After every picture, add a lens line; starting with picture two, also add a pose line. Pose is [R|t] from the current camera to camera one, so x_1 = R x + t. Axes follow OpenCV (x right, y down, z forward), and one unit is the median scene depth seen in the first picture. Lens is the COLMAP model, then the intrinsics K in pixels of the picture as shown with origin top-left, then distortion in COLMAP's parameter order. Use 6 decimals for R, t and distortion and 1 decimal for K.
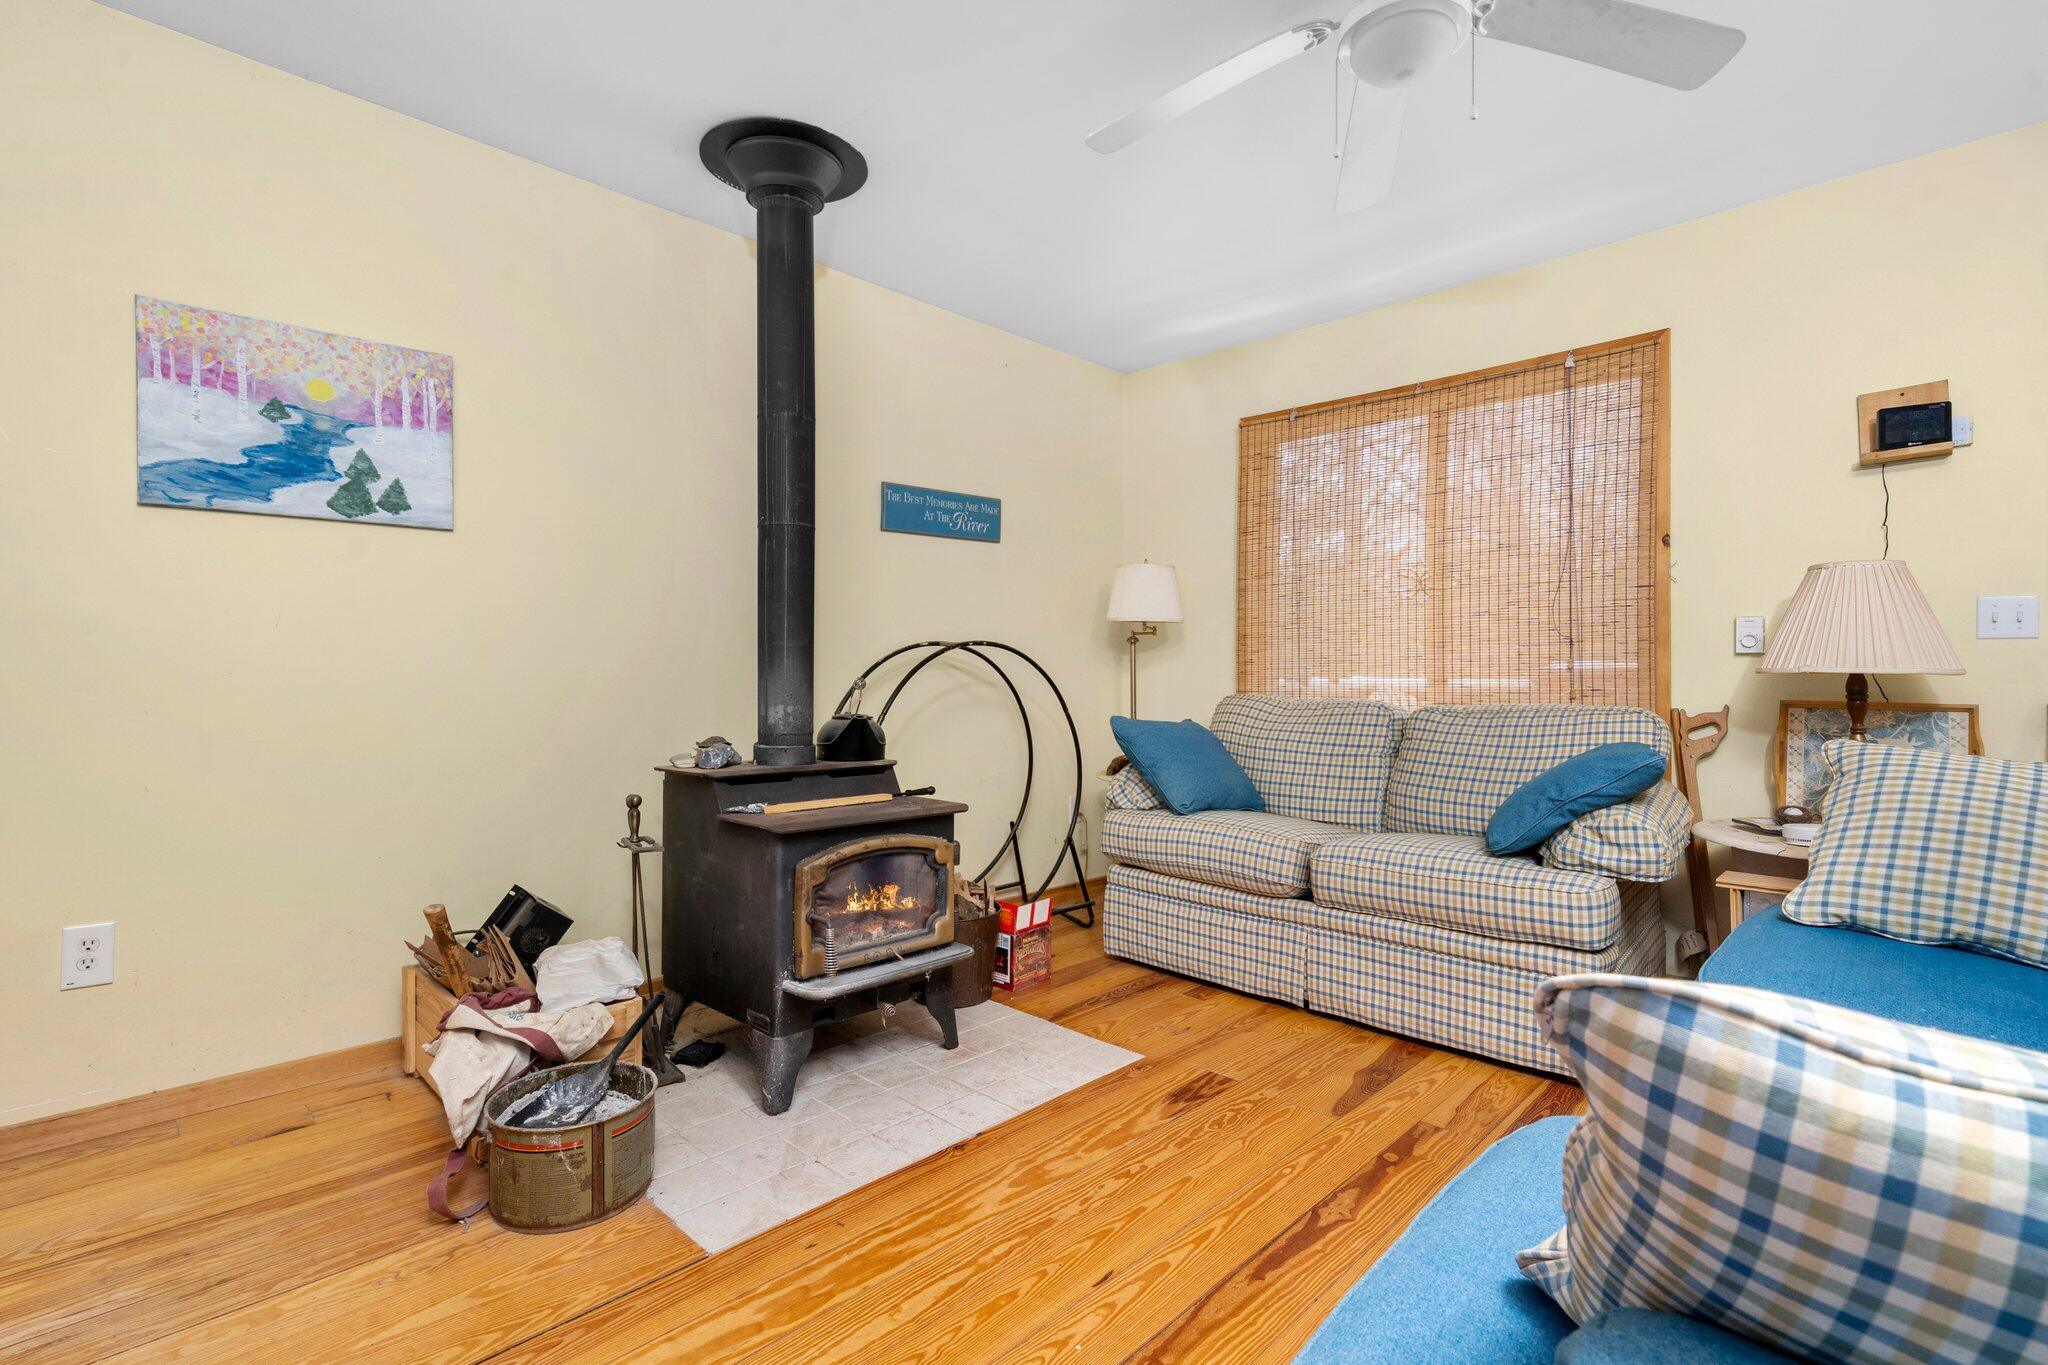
lens RADIAL K [[956.9, 0, 1025.1], [0, 956.9, 669.2], [0, 0, 1]] dist [0.001043, 0.000856]
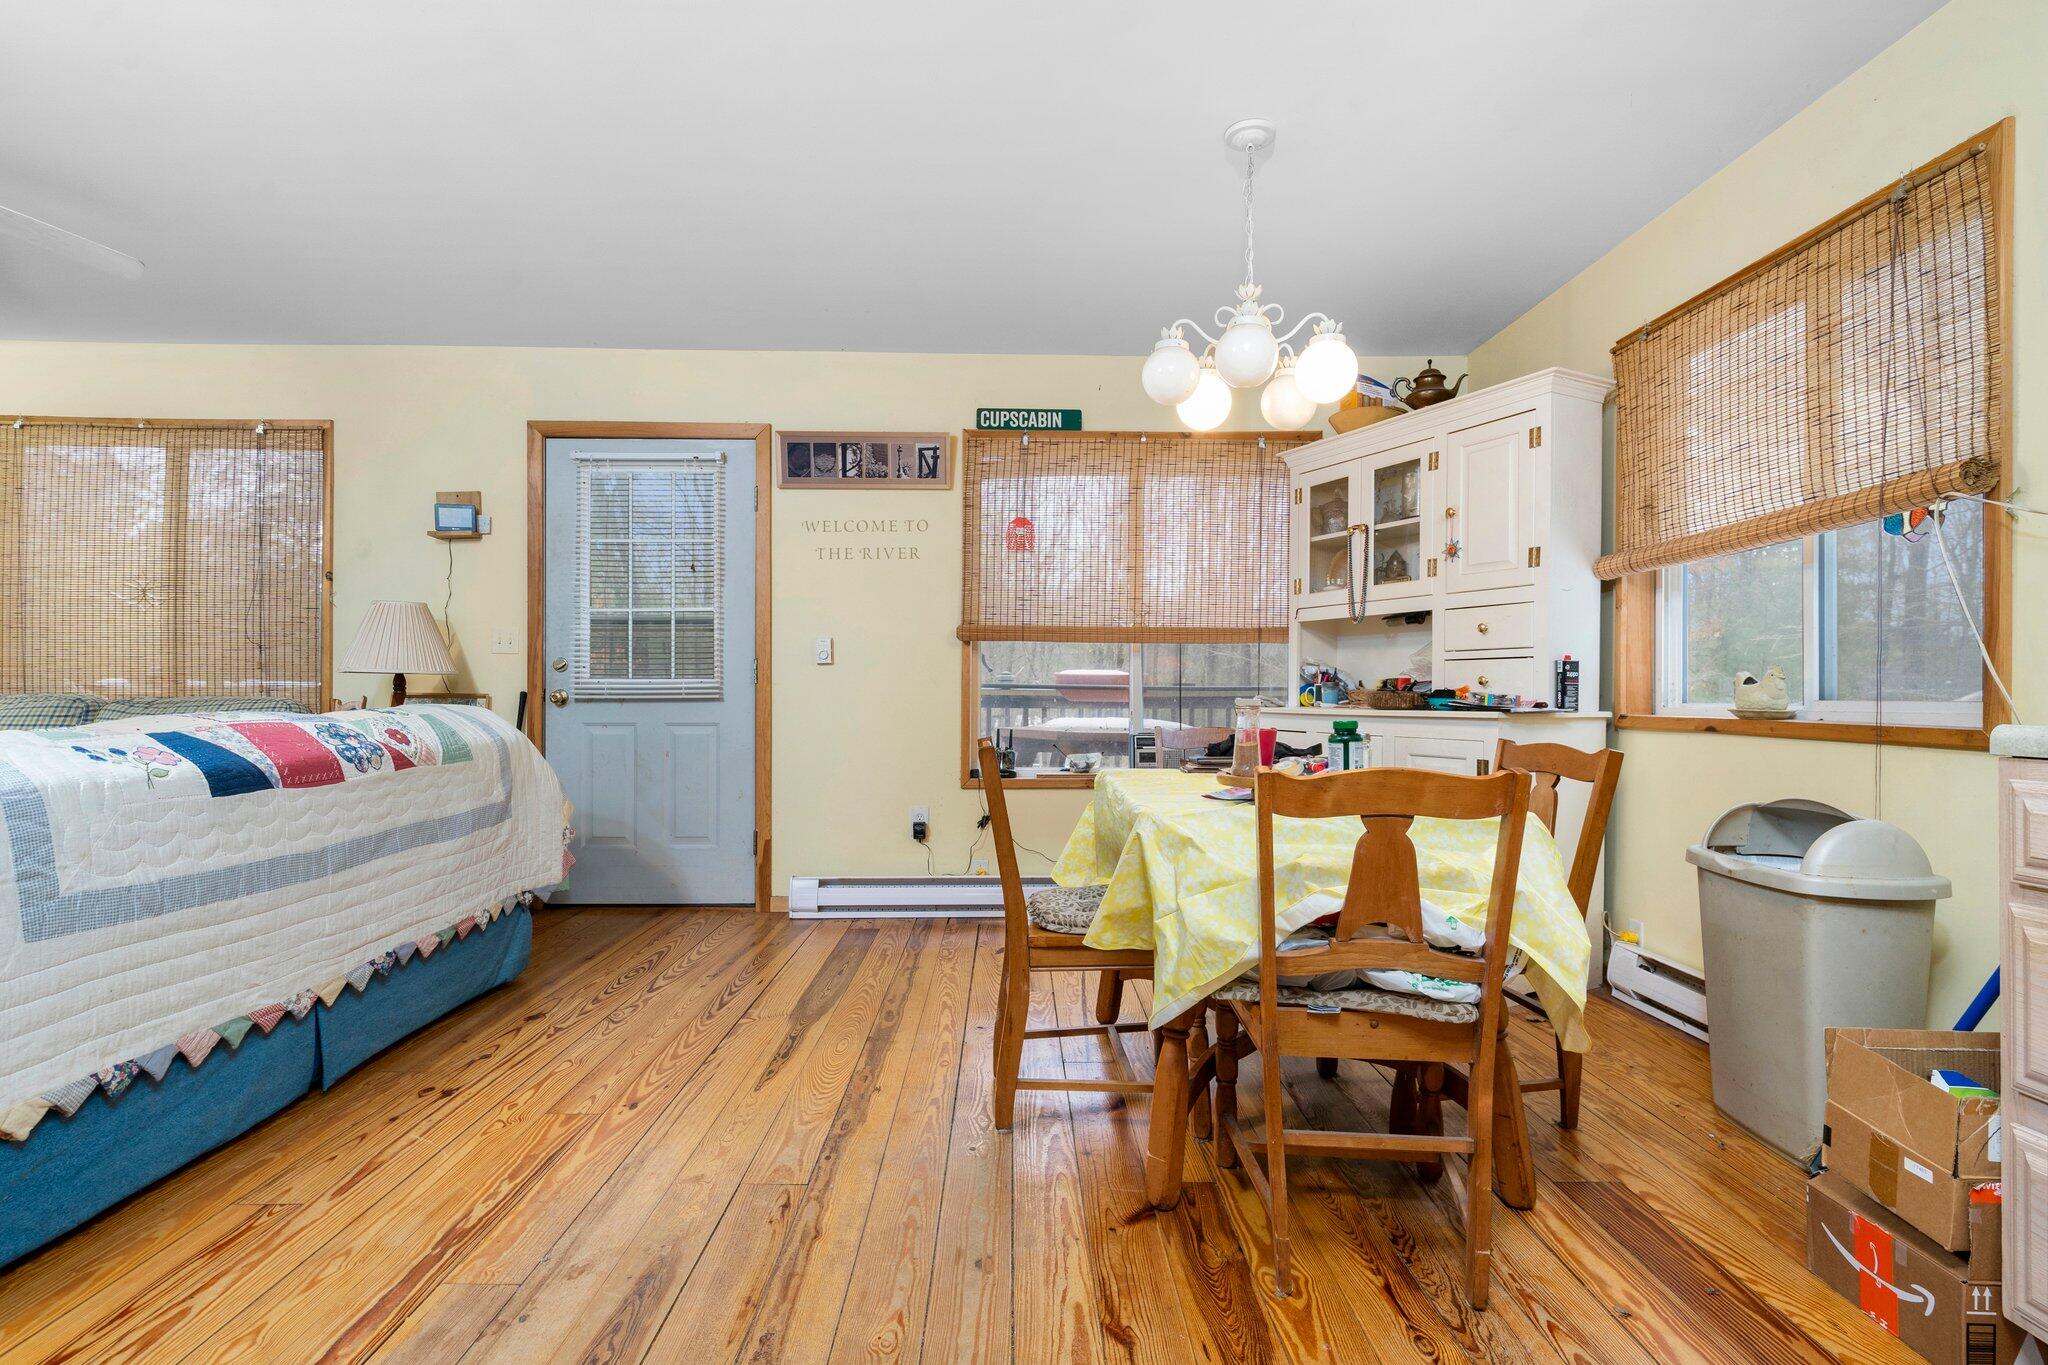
lens RADIAL K [[1001.5, 0, 1022.8], [0, 1001.5, 688.4], [0, 0, 1]] dist [0.003520, 0.000347]
pose [[0.706009, 0.006452, 0.708174, 0.351264], [-0.011253, 0.999934, 0.002108, 0.011393], [-0.708114, -0.009457, 0.706035, -0.691931]]
